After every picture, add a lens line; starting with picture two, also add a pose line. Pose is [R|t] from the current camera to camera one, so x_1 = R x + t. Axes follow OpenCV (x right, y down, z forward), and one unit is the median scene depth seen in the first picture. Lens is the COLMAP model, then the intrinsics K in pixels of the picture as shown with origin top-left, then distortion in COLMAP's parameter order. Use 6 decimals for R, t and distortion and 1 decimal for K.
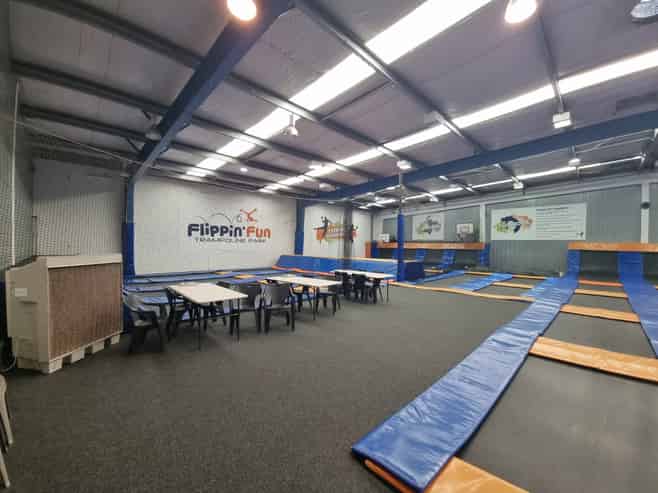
lens RADIAL K [[262.0, 0, 331.6], [0, 262.0, 246.9], [0, 0, 1]] dist [-0.003370, -0.000592]
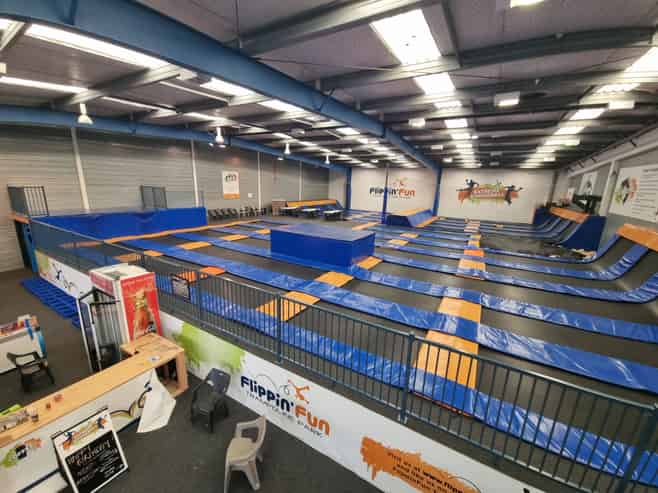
lens RADIAL K [[262.0, 0, 333.5], [0, 262.0, 248.4], [0, 0, 1]] dist [-0.003370, -0.000592]
pose [[0.270781, 0.230272, -0.934694, 1.161110], [-0.045331, 0.972941, 0.226562, -0.062337], [0.961573, -0.018978, 0.273893, 0.089377]]
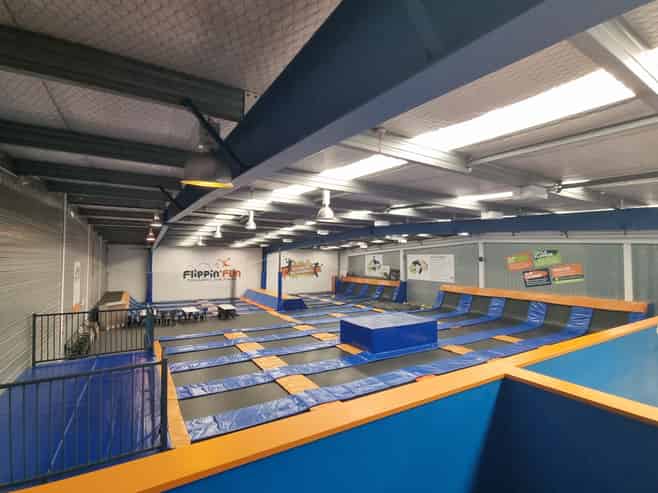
lens RADIAL K [[311.5, 0, 329.1], [0, 311.5, 246.6], [0, 0, 1]] dist [0.016850, -0.000211]
pose [[0.972101, -0.013562, -0.234172, 0.634412], [0.000569, 0.998461, -0.055461, -0.103459], [0.234564, 0.053780, 0.970612, -0.556020]]
